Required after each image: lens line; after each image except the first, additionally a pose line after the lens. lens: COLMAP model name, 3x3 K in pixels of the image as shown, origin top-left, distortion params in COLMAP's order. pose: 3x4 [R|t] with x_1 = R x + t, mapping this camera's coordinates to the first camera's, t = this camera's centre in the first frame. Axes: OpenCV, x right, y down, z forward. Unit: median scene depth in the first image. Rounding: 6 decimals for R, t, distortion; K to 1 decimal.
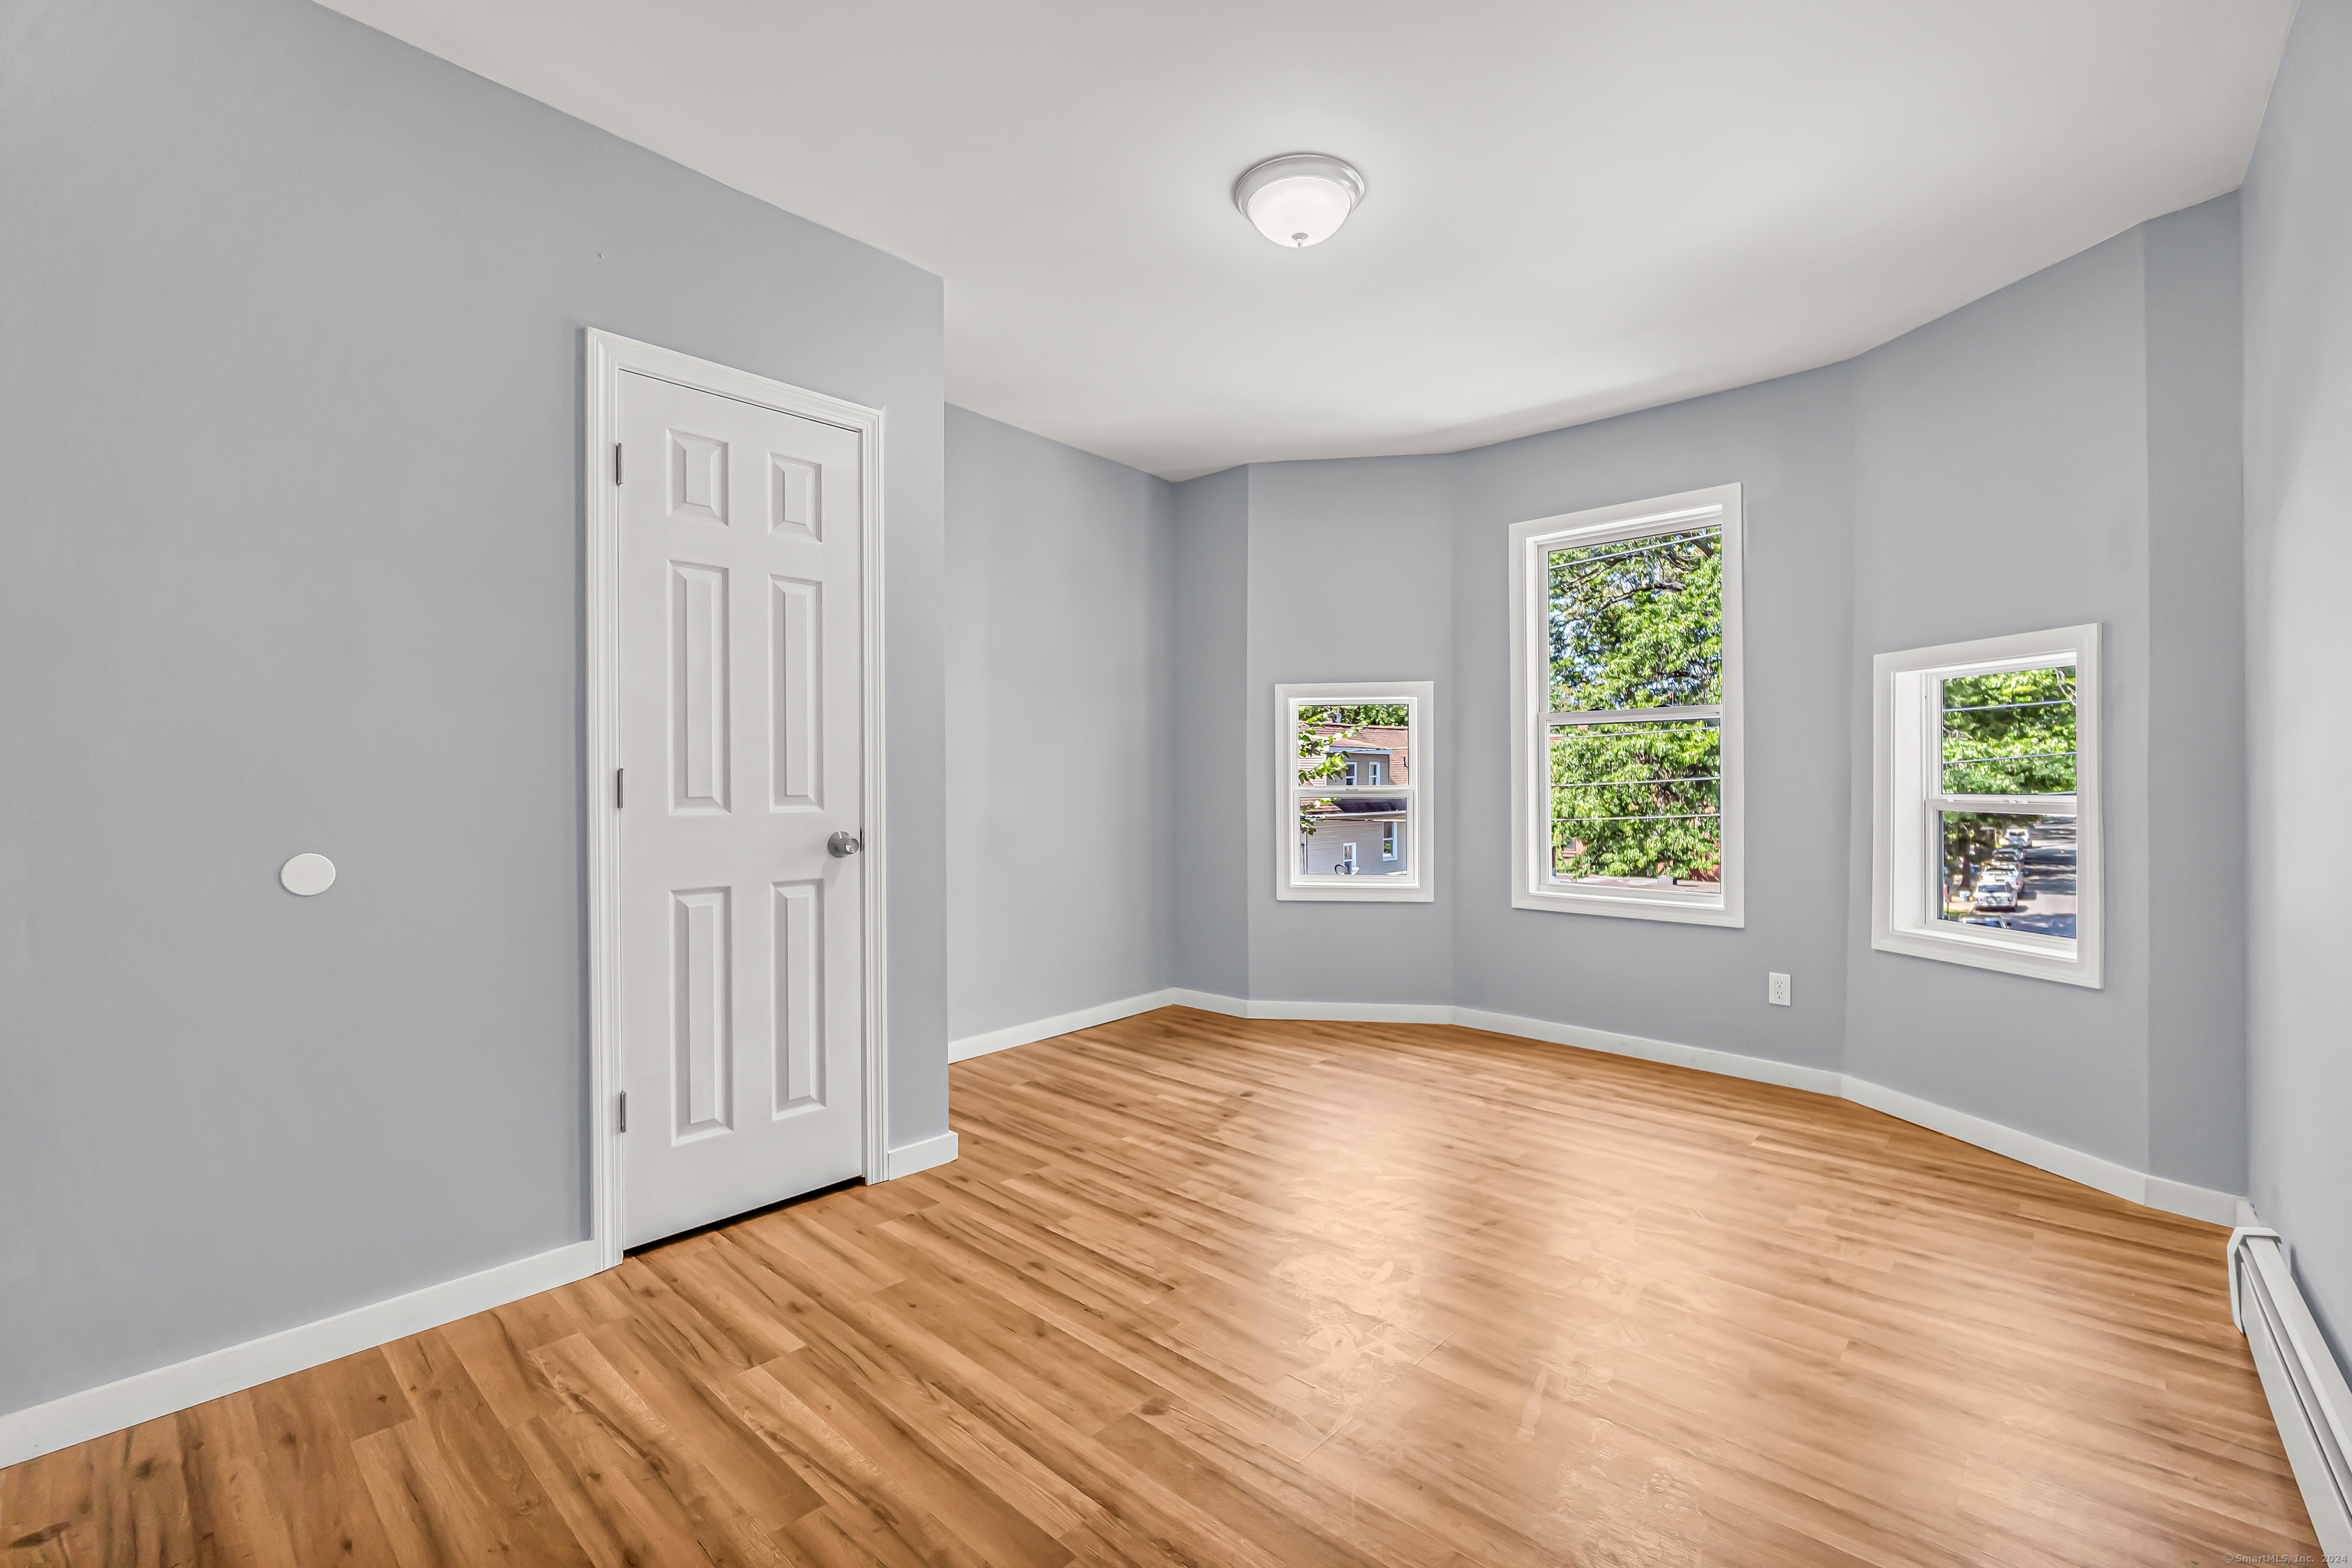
lens RADIAL K [[1011.5, 0, 1166.6], [0, 1011.5, 784.4], [0, 0, 1]] dist [-0.002353, 0.000506]
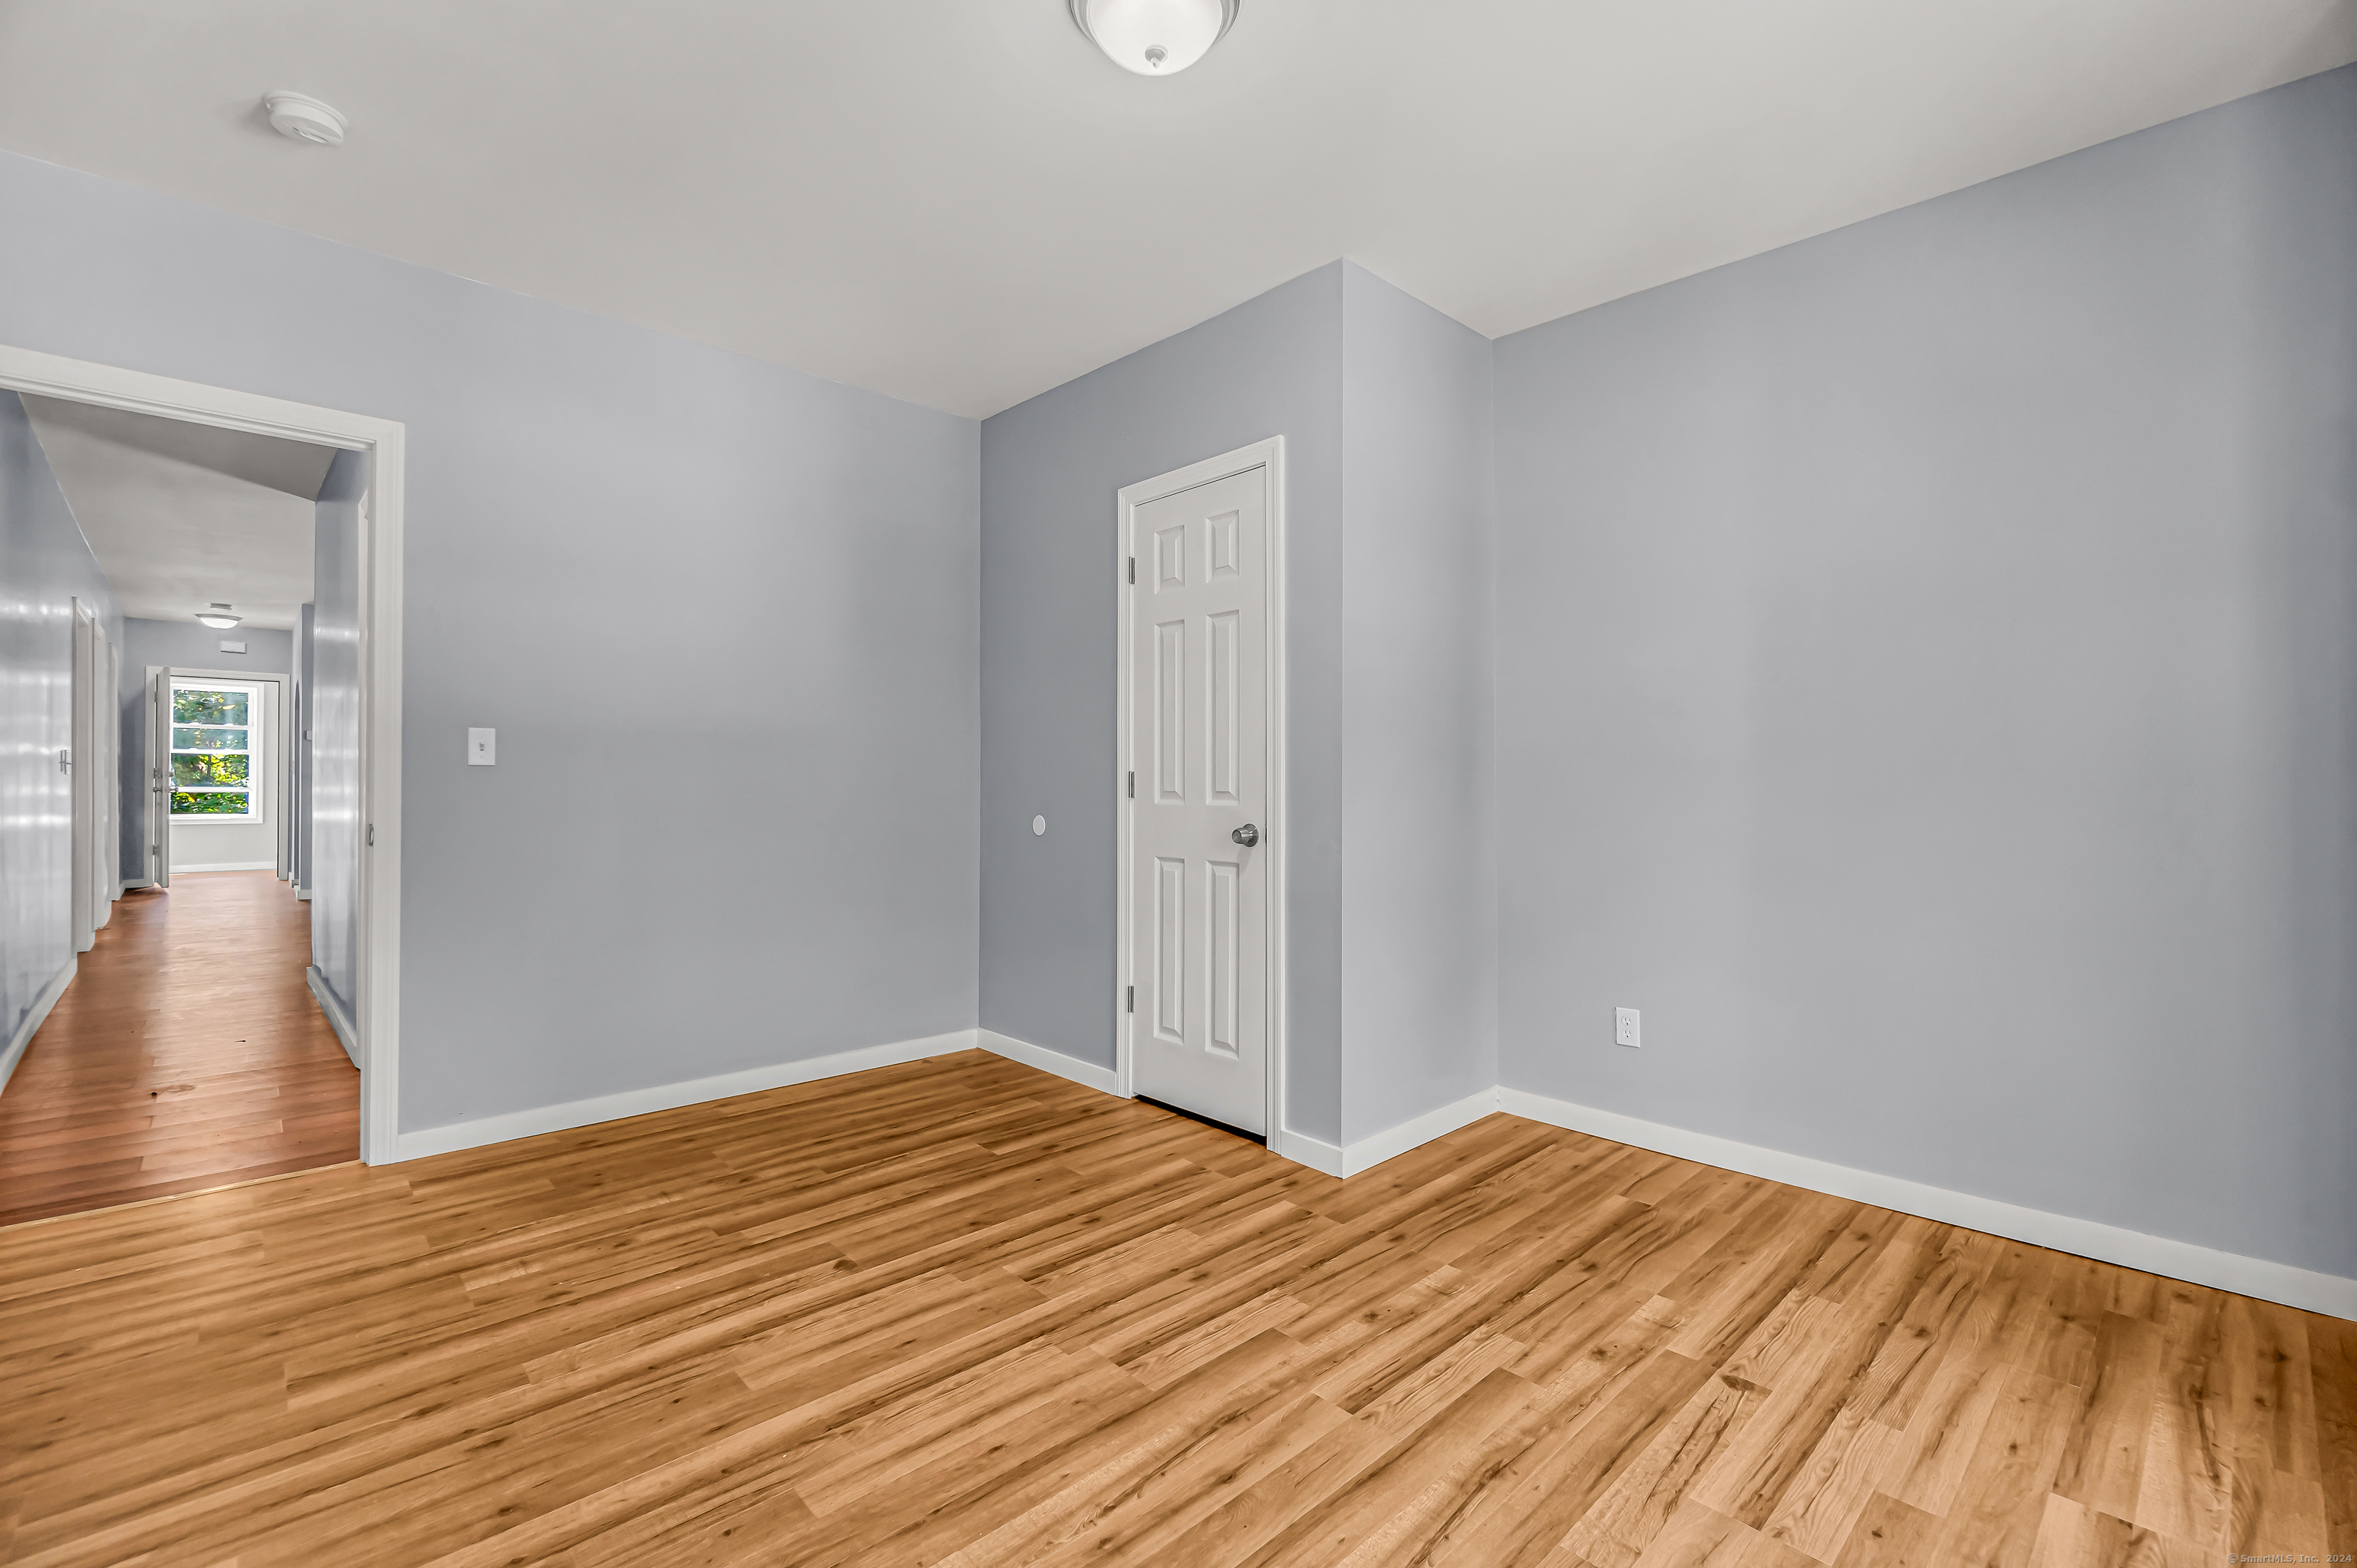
lens RADIAL K [[1013.6, 0, 1169.1], [0, 1013.6, 784.4], [0, 0, 1]] dist [-0.002353, 0.000506]
pose [[-0.068533, 0.004510, -0.997639, 0.853011], [-0.005117, 0.999975, 0.004872, -0.003211], [0.997636, 0.005439, -0.068508, 1.025869]]
